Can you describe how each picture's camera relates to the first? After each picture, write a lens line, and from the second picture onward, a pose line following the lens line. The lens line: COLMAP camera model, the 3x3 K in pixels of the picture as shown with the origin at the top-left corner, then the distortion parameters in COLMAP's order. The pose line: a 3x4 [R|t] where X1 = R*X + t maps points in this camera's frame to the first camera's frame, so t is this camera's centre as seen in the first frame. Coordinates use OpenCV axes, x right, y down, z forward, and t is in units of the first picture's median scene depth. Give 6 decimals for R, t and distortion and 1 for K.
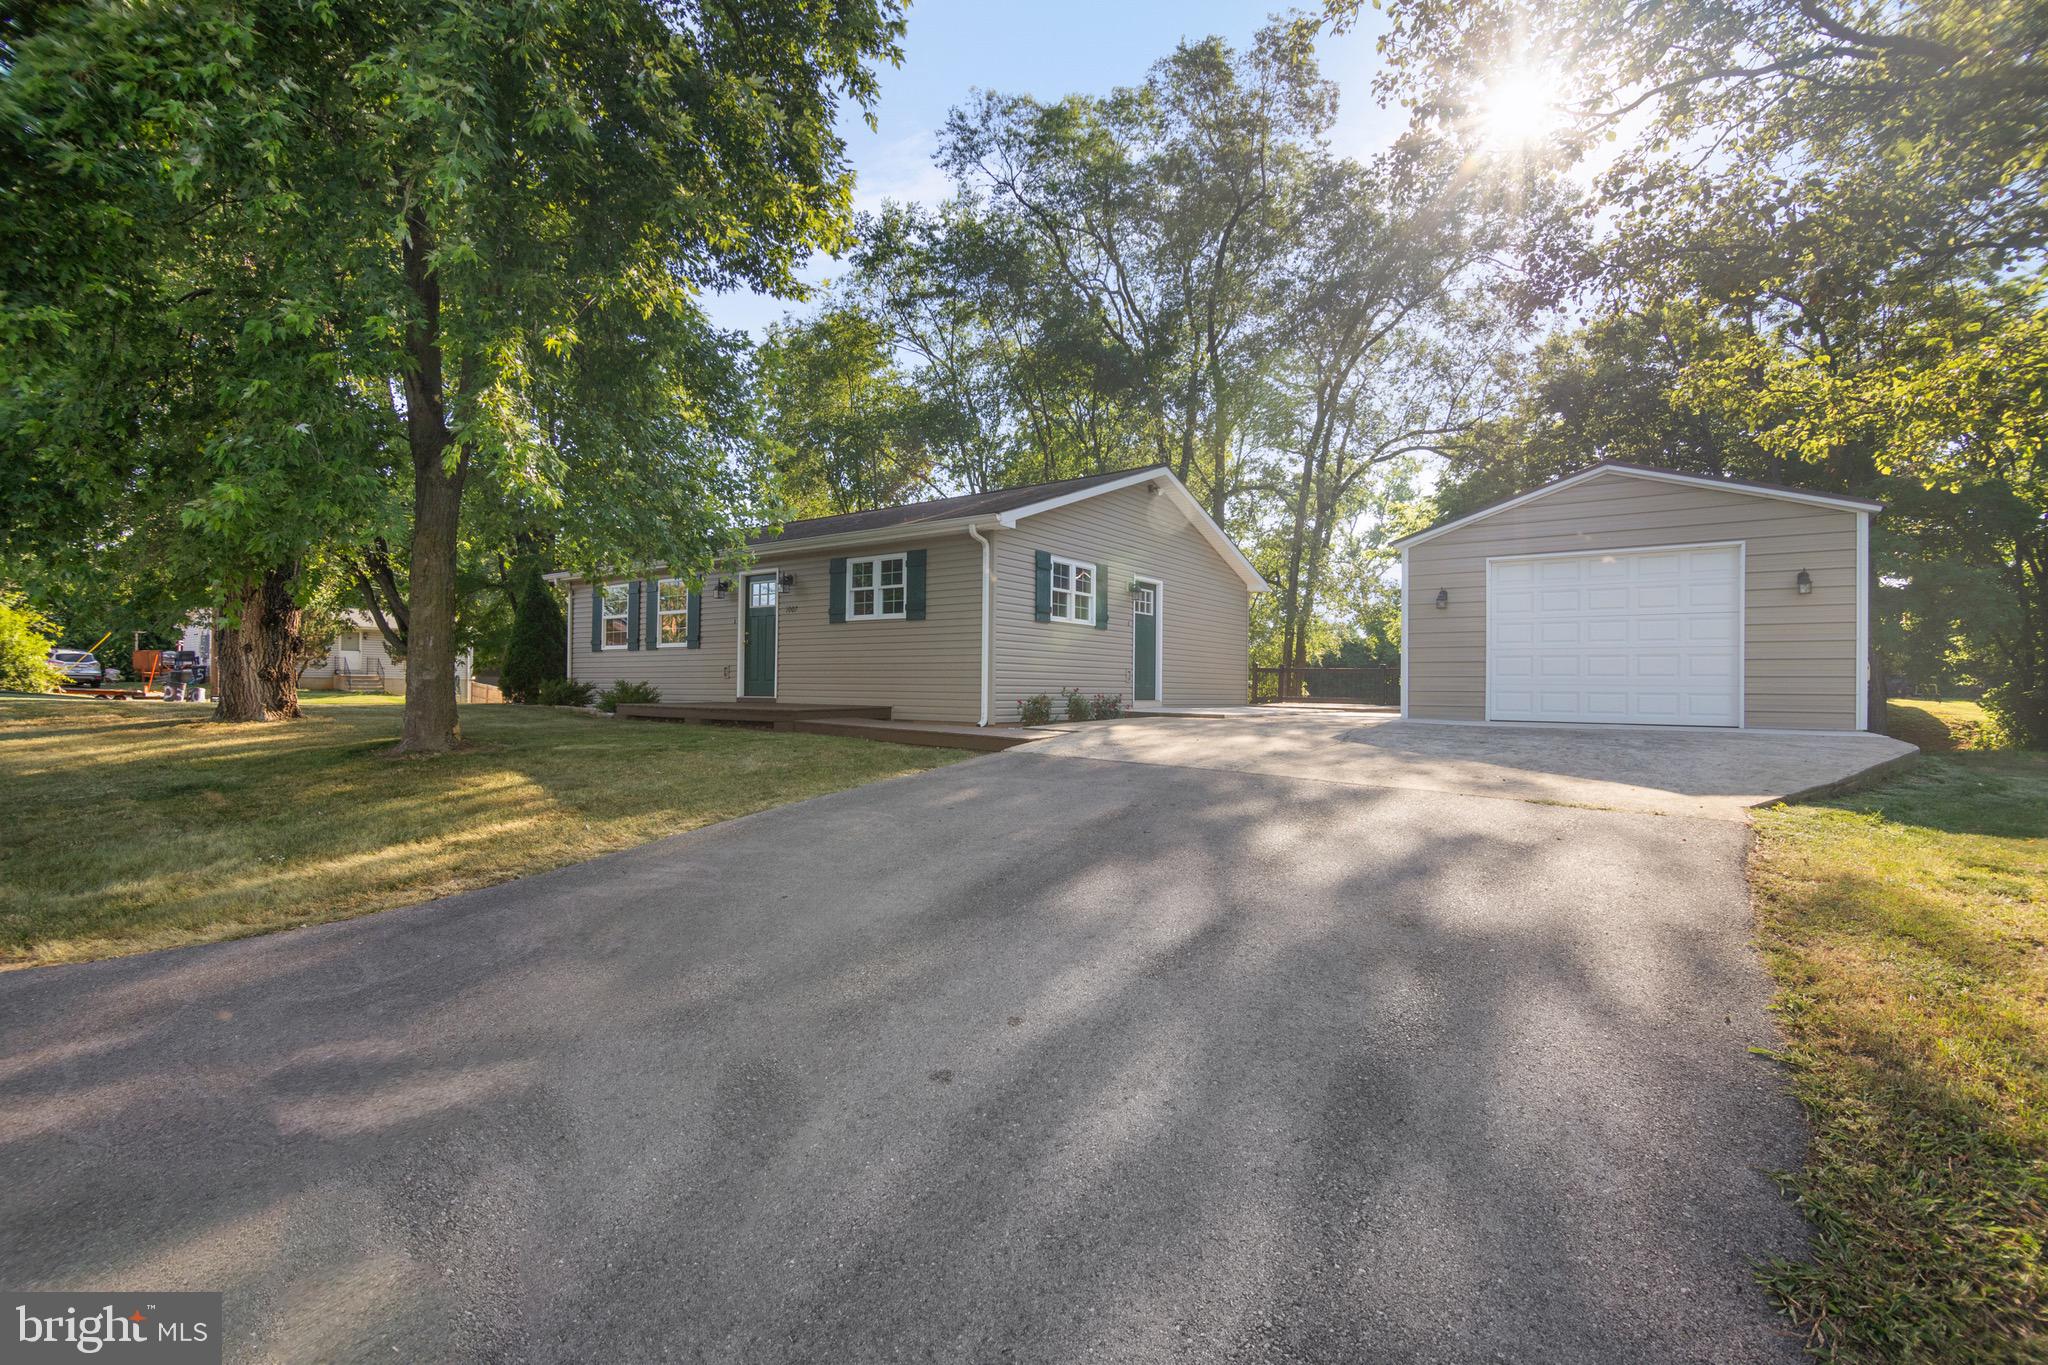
lens RADIAL K [[929.6, 0, 1022.5], [0, 929.6, 689.2], [0, 0, 1]] dist [-0.004326, -0.000015]
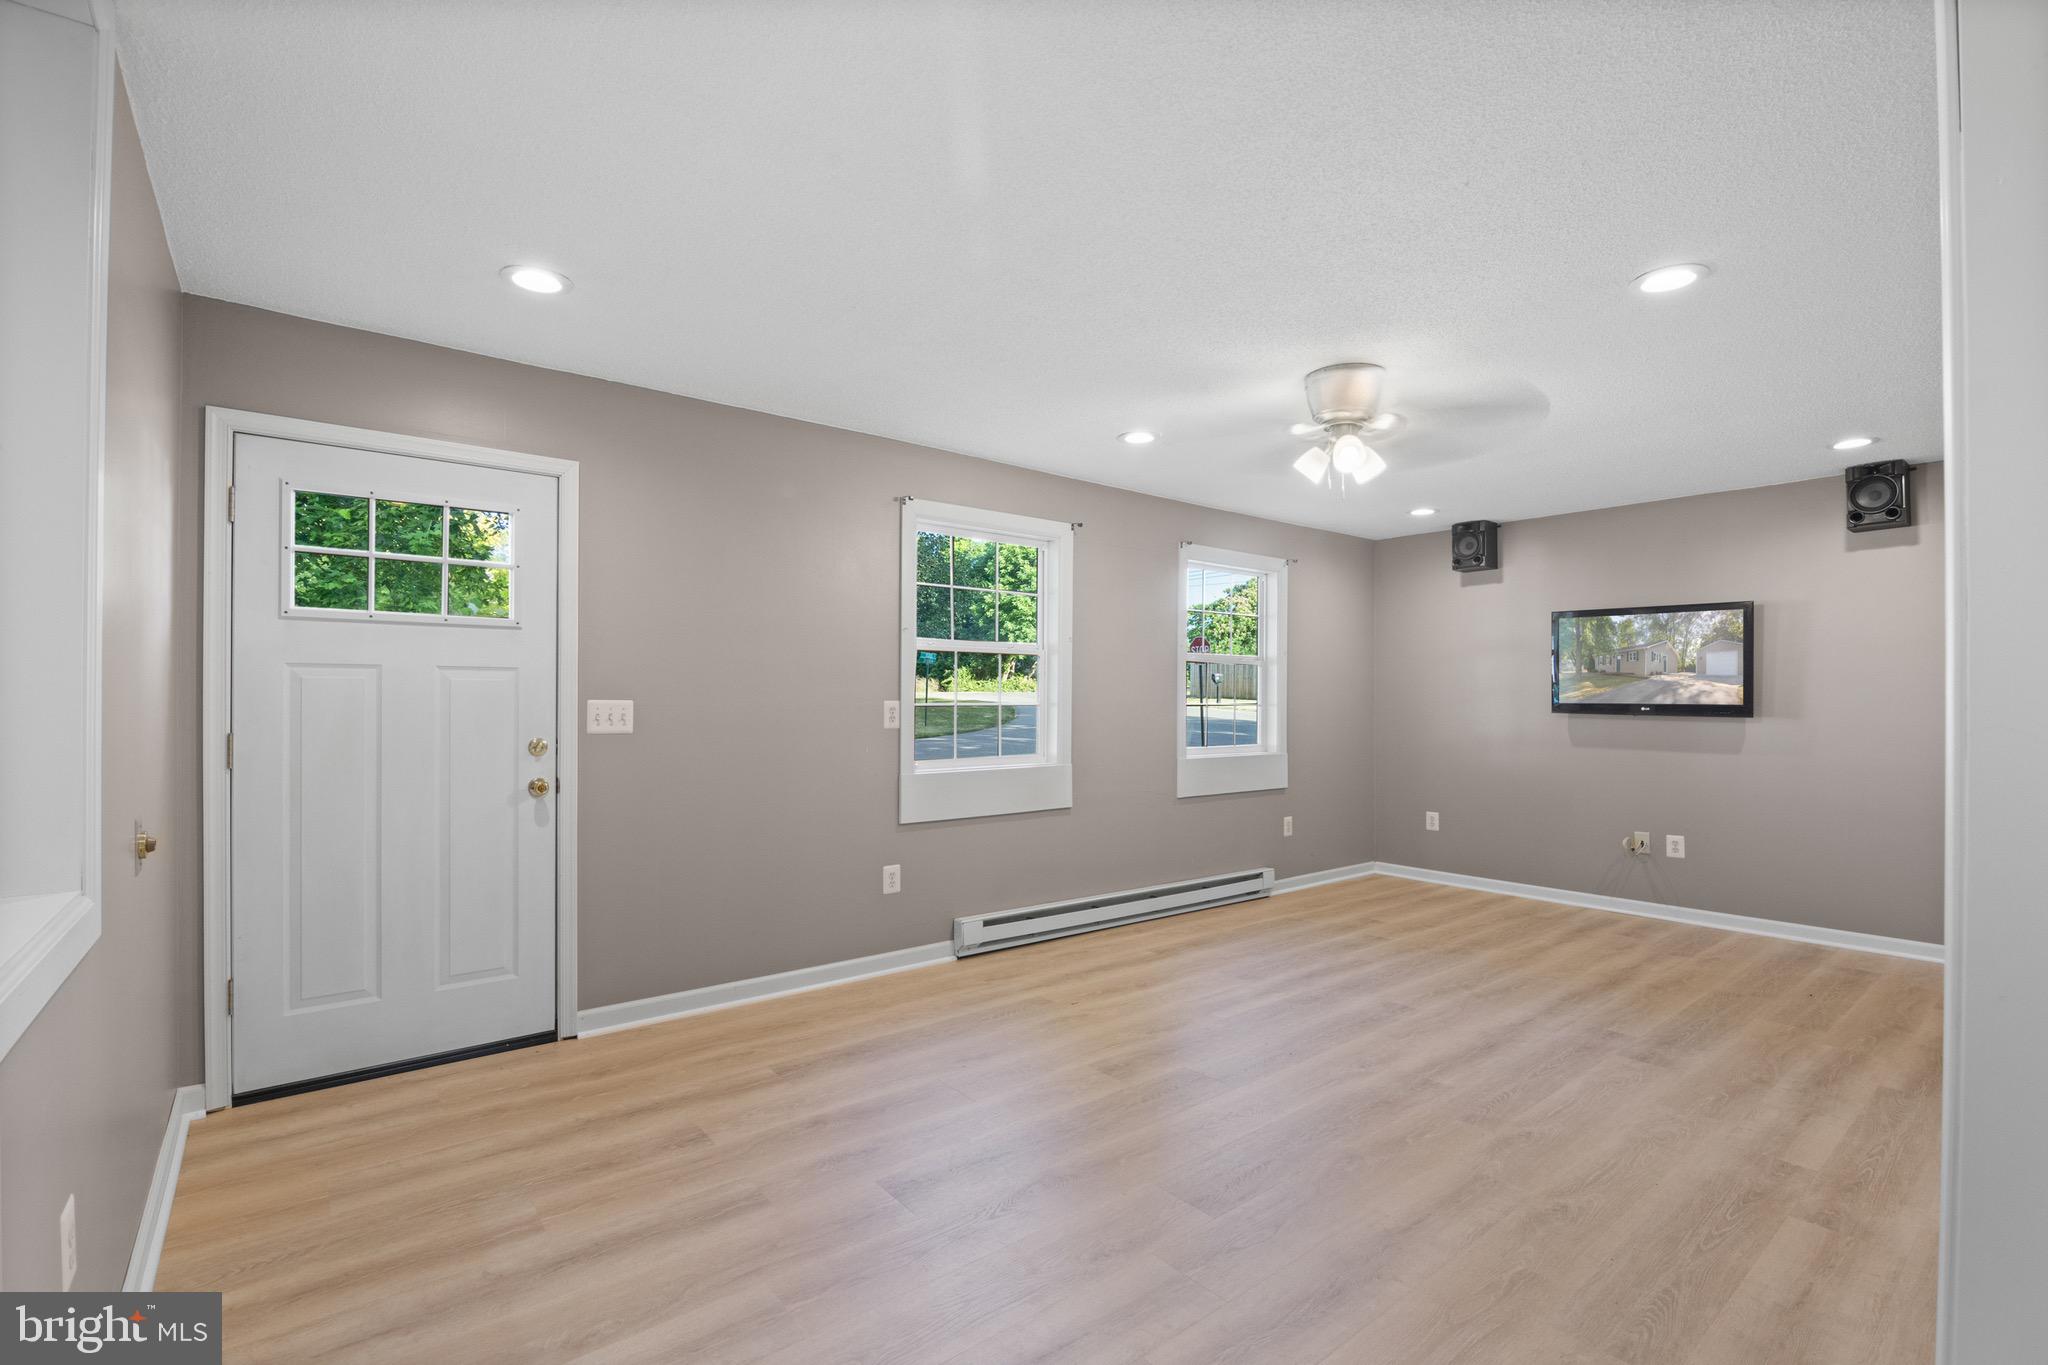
lens RADIAL K [[929.6, 0, 1030.3], [0, 929.6, 679.8], [0, 0, 1]] dist [-0.004326, -0.000015]
pose [[0.990494, -0.001791, 0.137541, -5.807835], [0.000980, 0.999982, 0.005963, 0.024543], [-0.137550, -0.005771, 0.990478, -5.530476]]
